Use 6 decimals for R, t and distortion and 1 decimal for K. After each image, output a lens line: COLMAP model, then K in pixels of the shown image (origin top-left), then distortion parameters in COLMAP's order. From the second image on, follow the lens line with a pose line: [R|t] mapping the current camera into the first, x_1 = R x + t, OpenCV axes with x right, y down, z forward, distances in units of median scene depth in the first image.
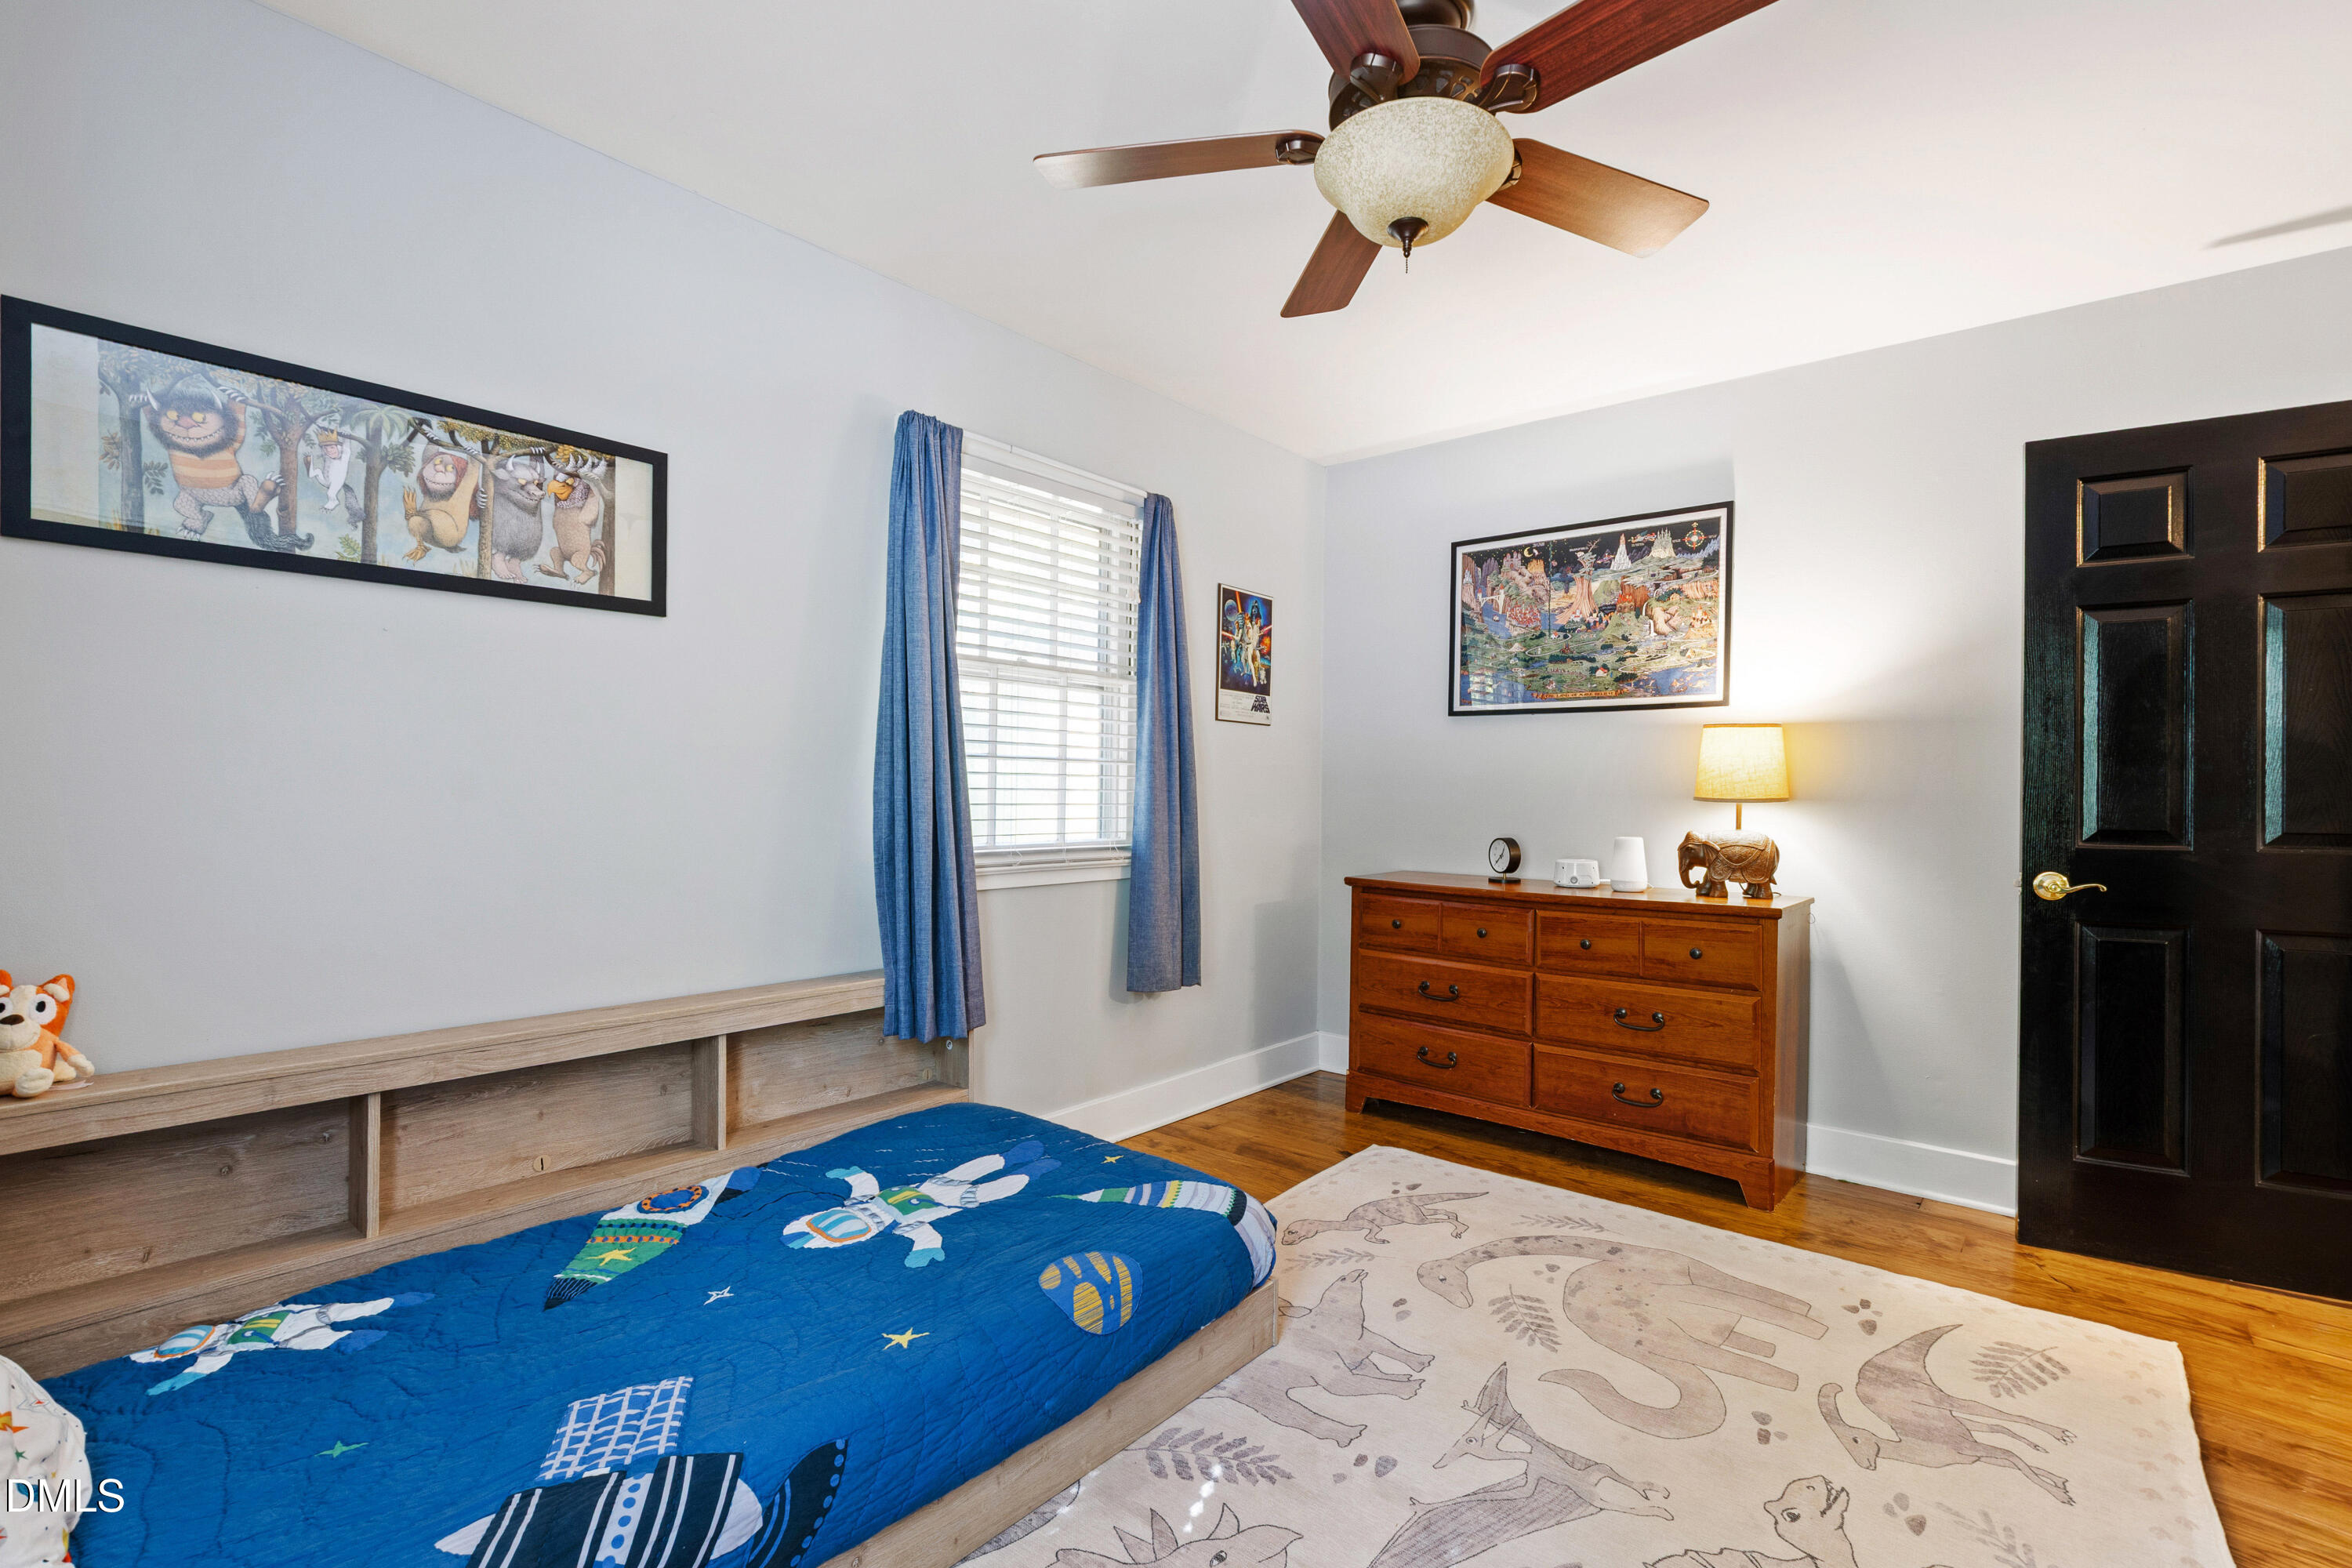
lens RADIAL K [[1050.3, 0, 1198.6], [0, 1050.3, 786.5], [0, 0, 1]] dist [-0.003217, -0.000731]
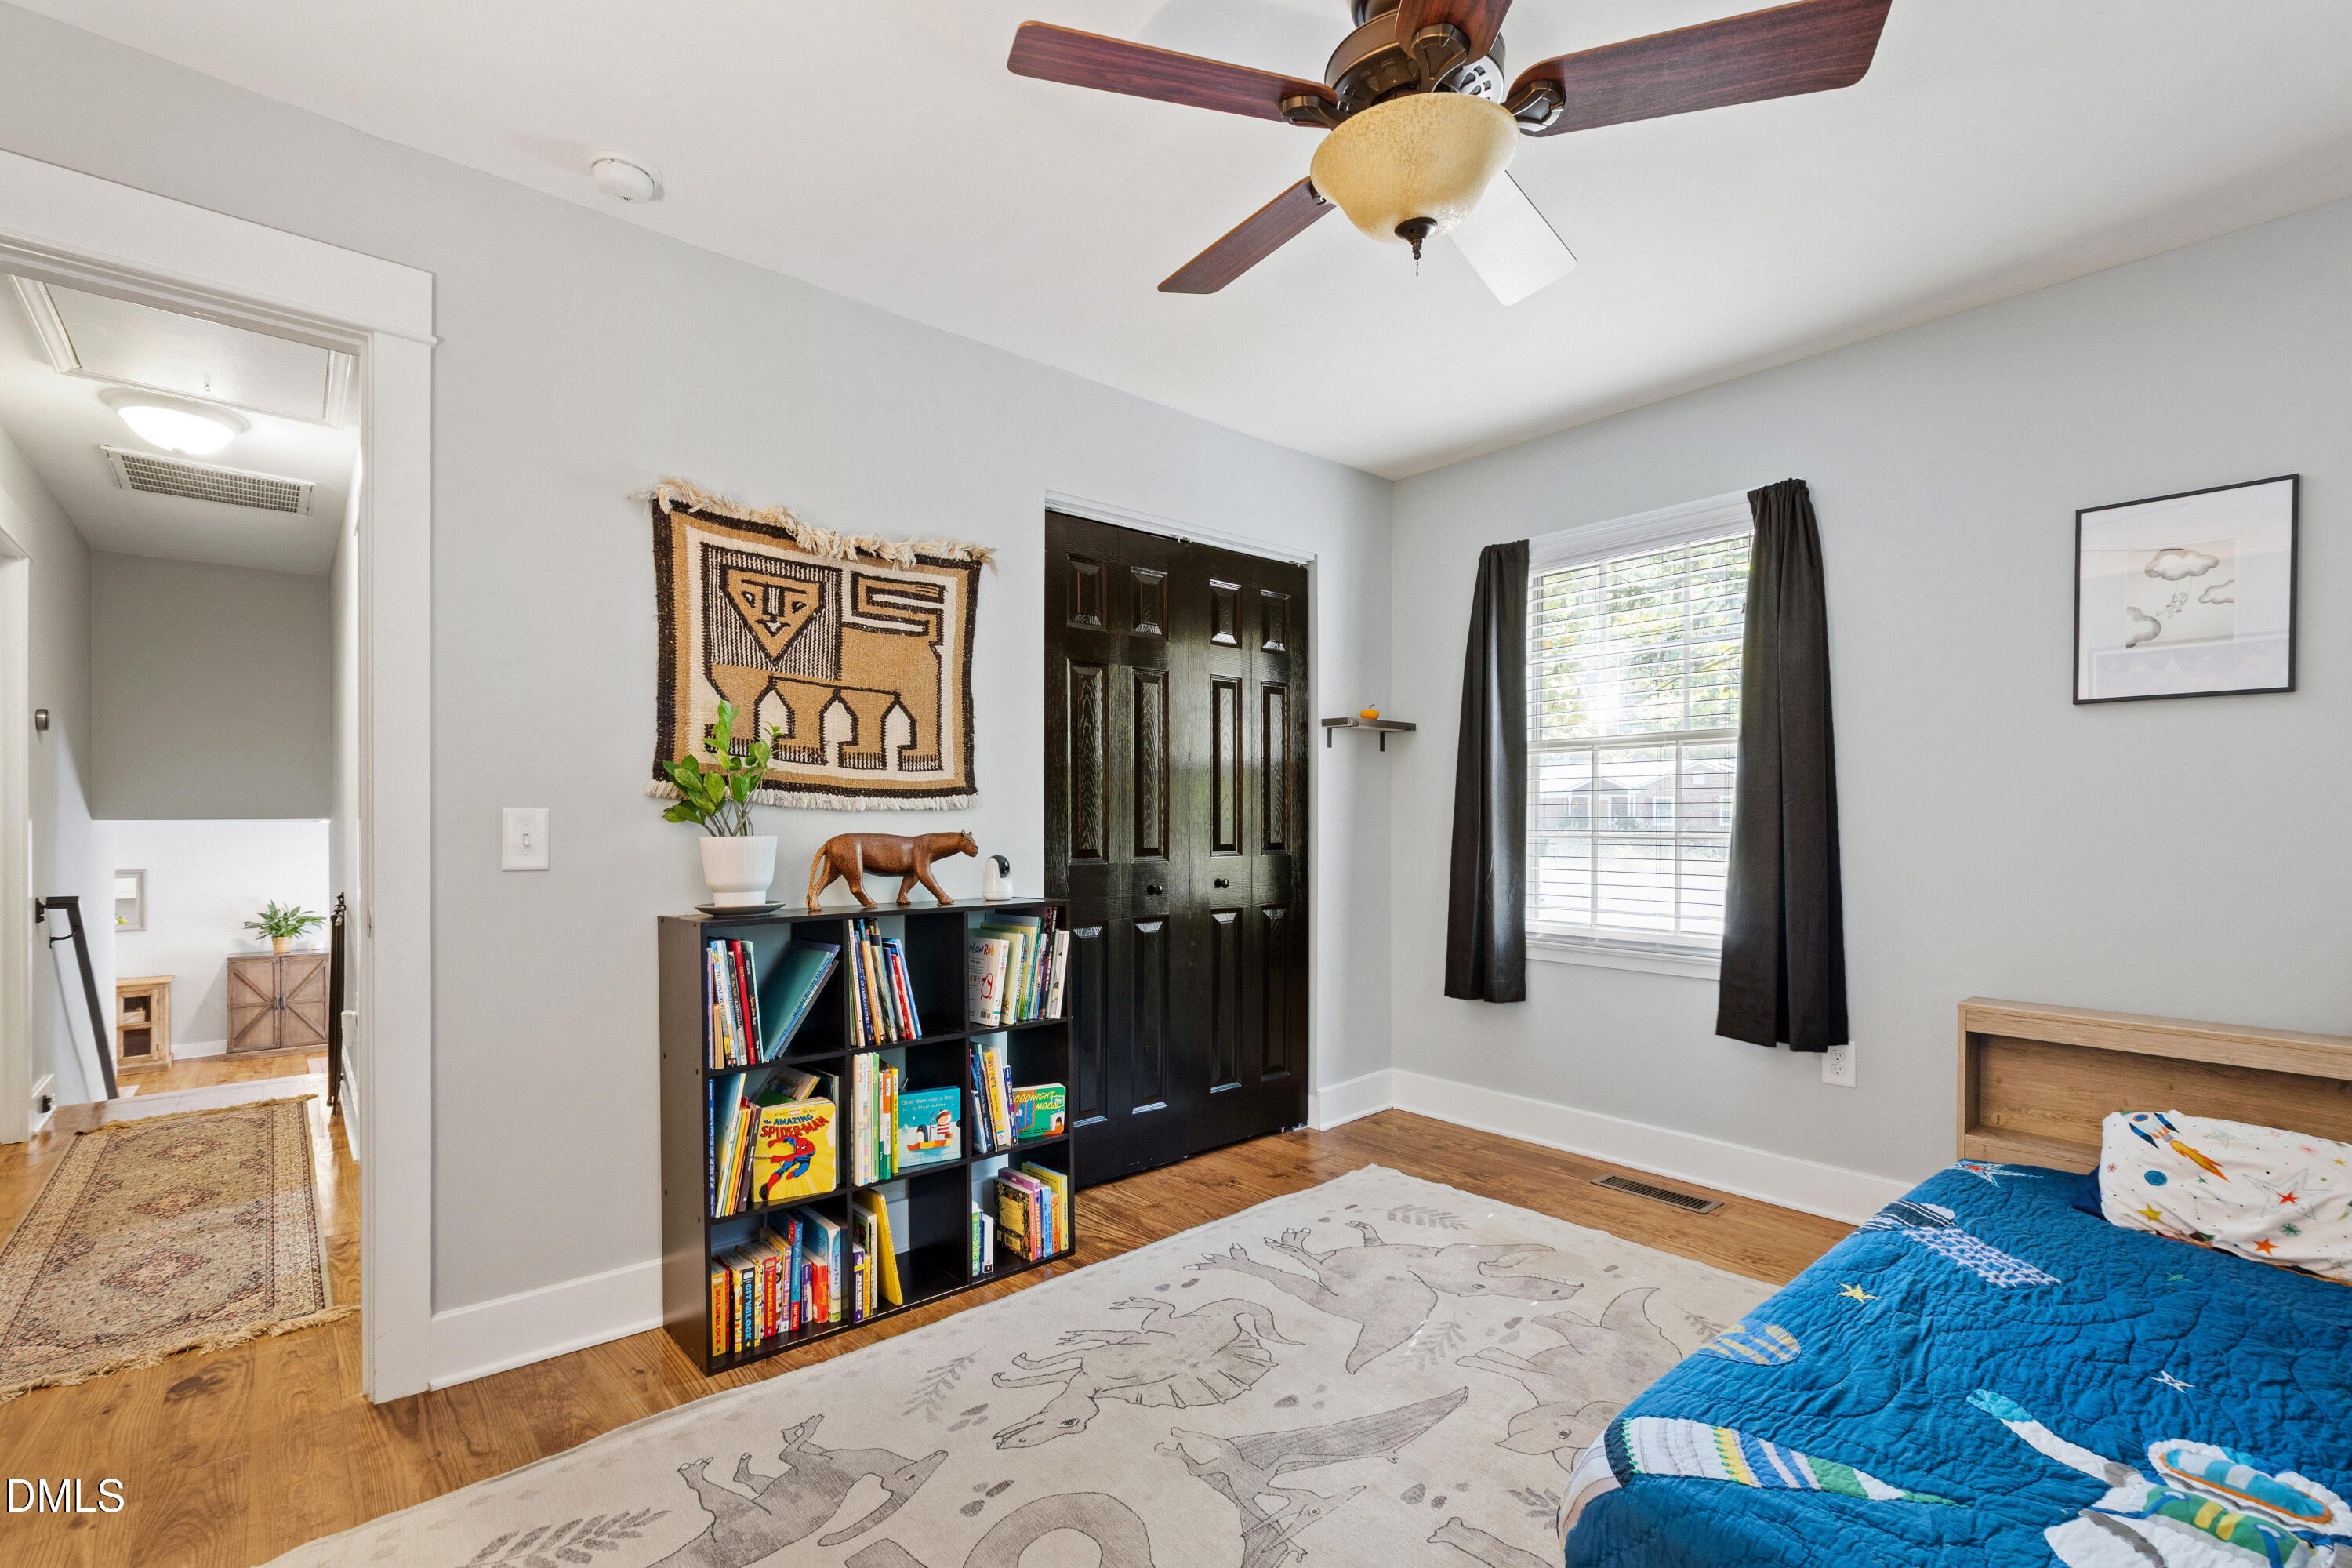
lens RADIAL K [[1050.3, 0, 1151.3], [0, 1050.3, 820.9], [0, 0, 1]] dist [-0.003217, -0.000731]
pose [[-0.984256, -0.014006, 0.176192, 0.197810], [-0.013837, 0.999902, 0.002184, 0.007241], [-0.176206, -0.000288, -0.984353, 1.554851]]
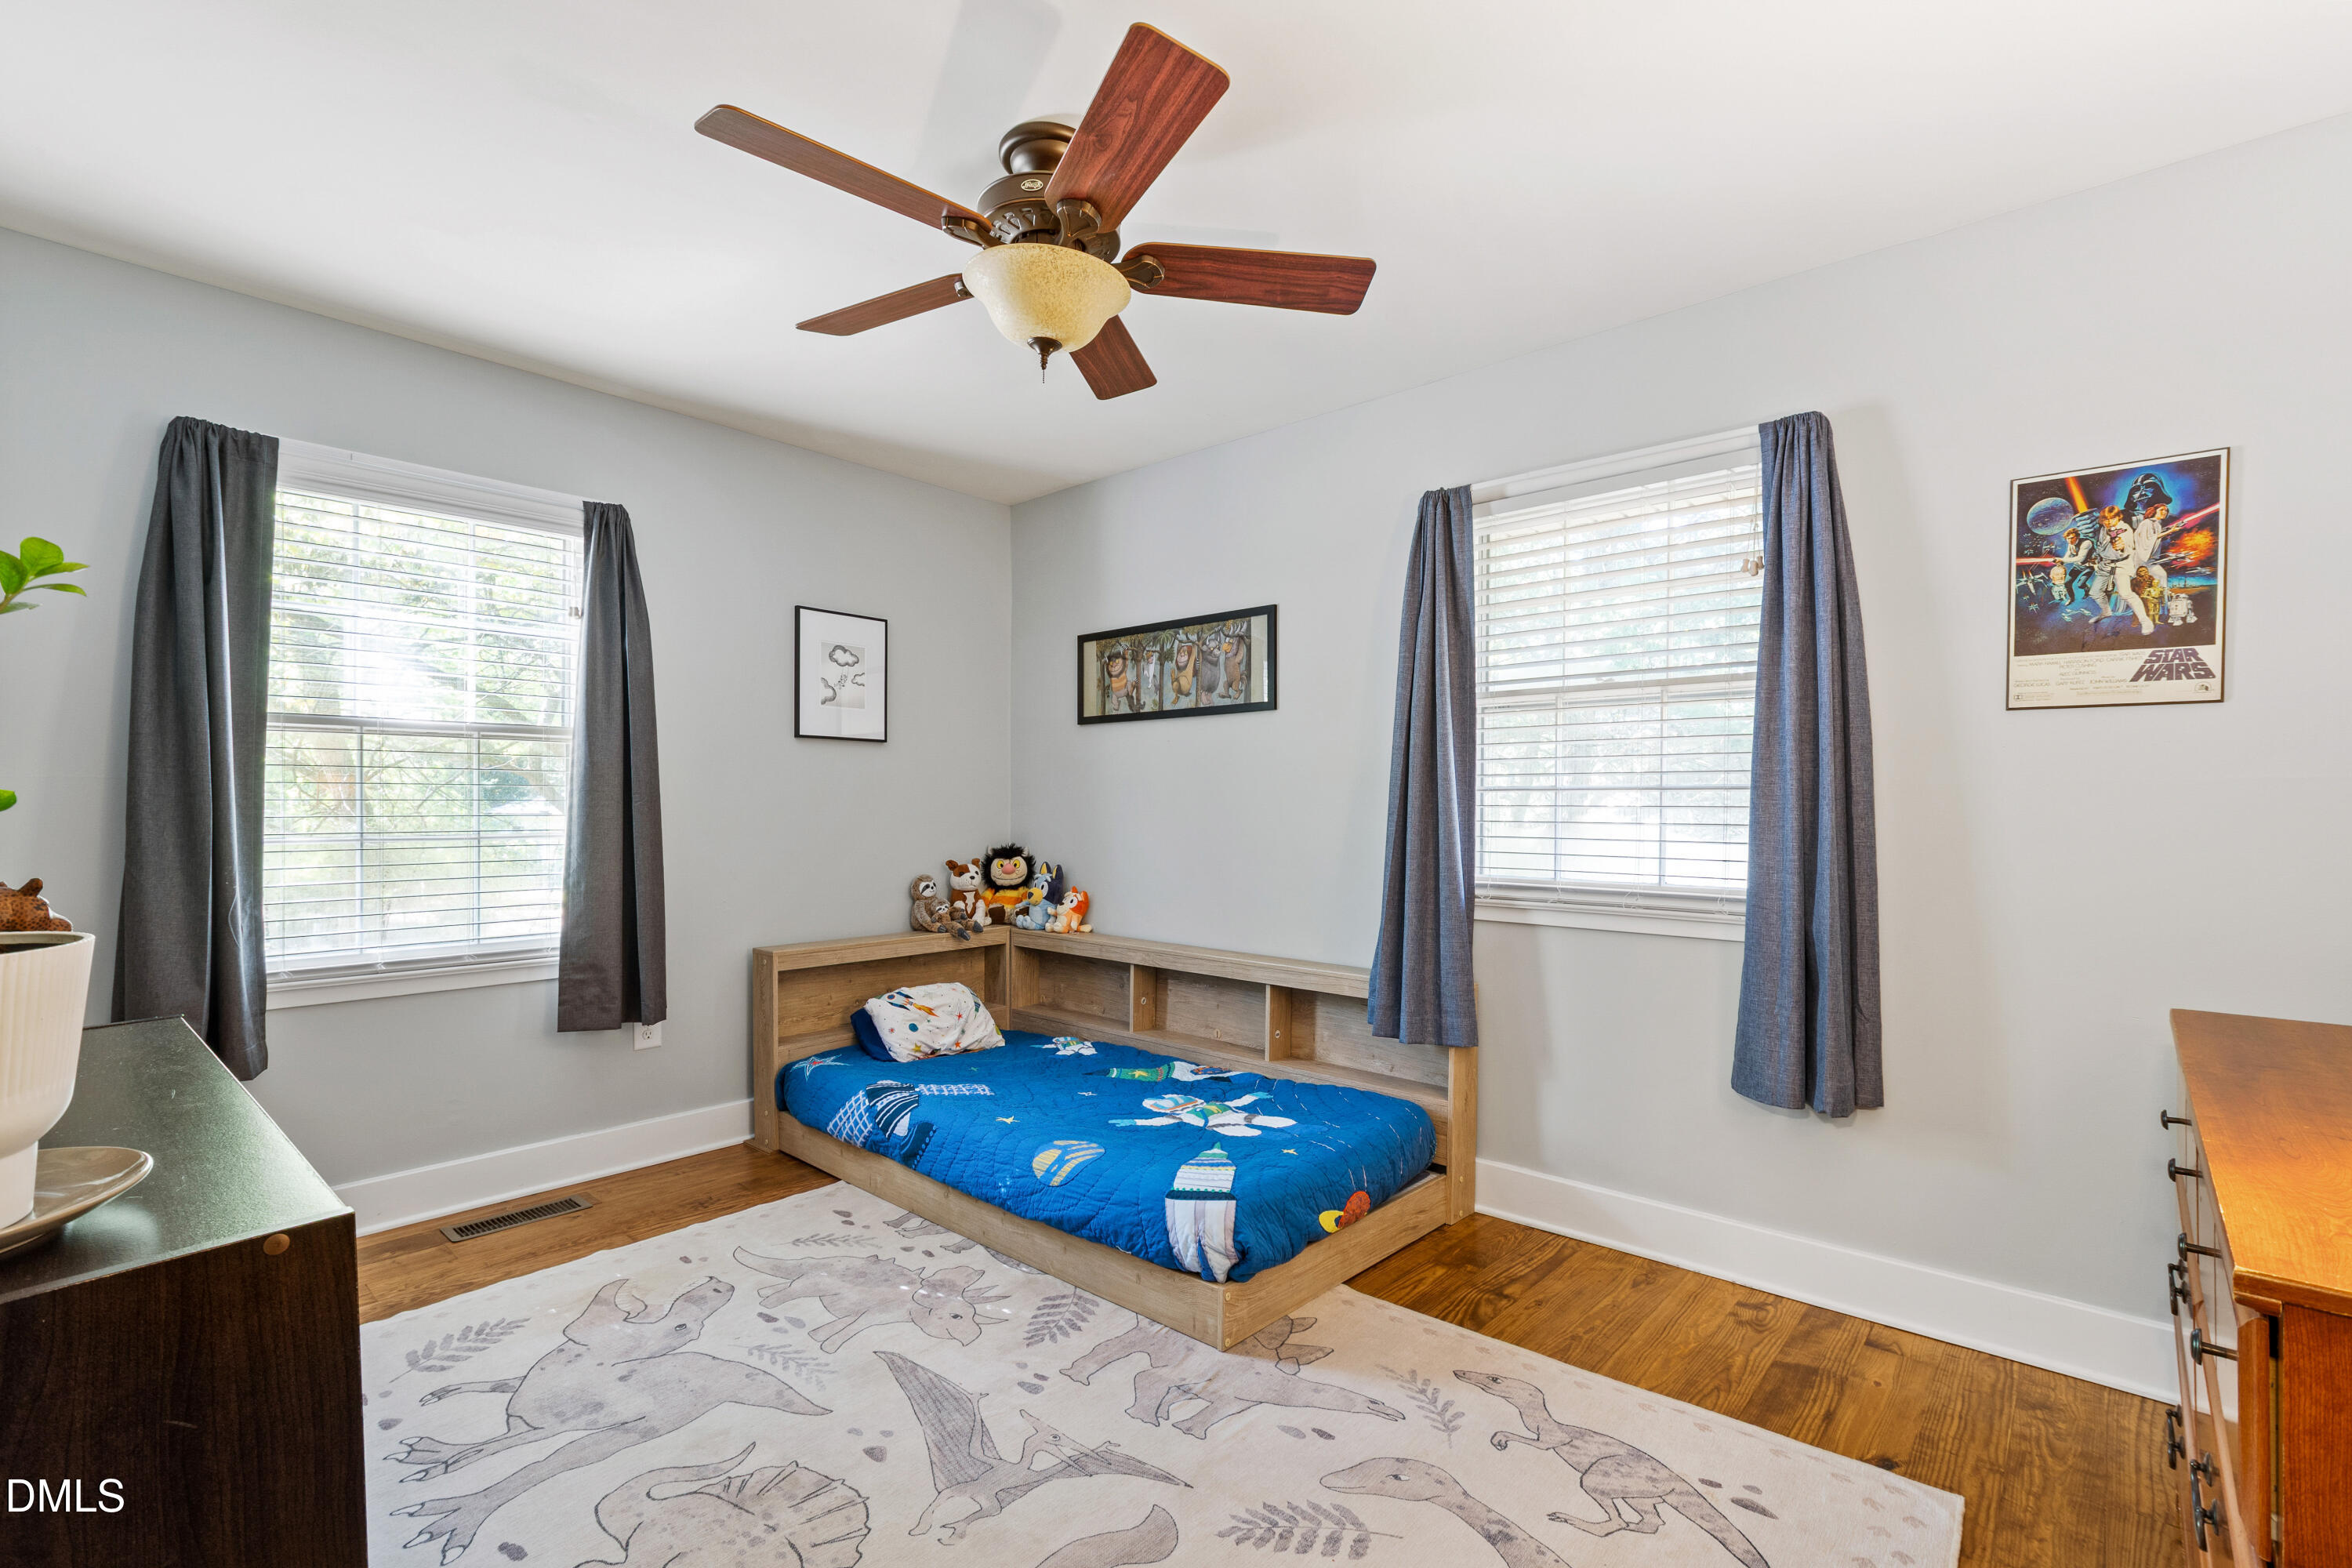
lens RADIAL K [[1050.3, 0, 1183.6], [0, 1050.3, 799.2], [0, 0, 1]] dist [-0.003217, -0.000731]
pose [[-0.026438, -0.018198, -0.999485, 1.061971], [-0.001050, 0.999834, -0.018176, -0.001451], [0.999650, 0.000569, -0.026453, 0.925519]]
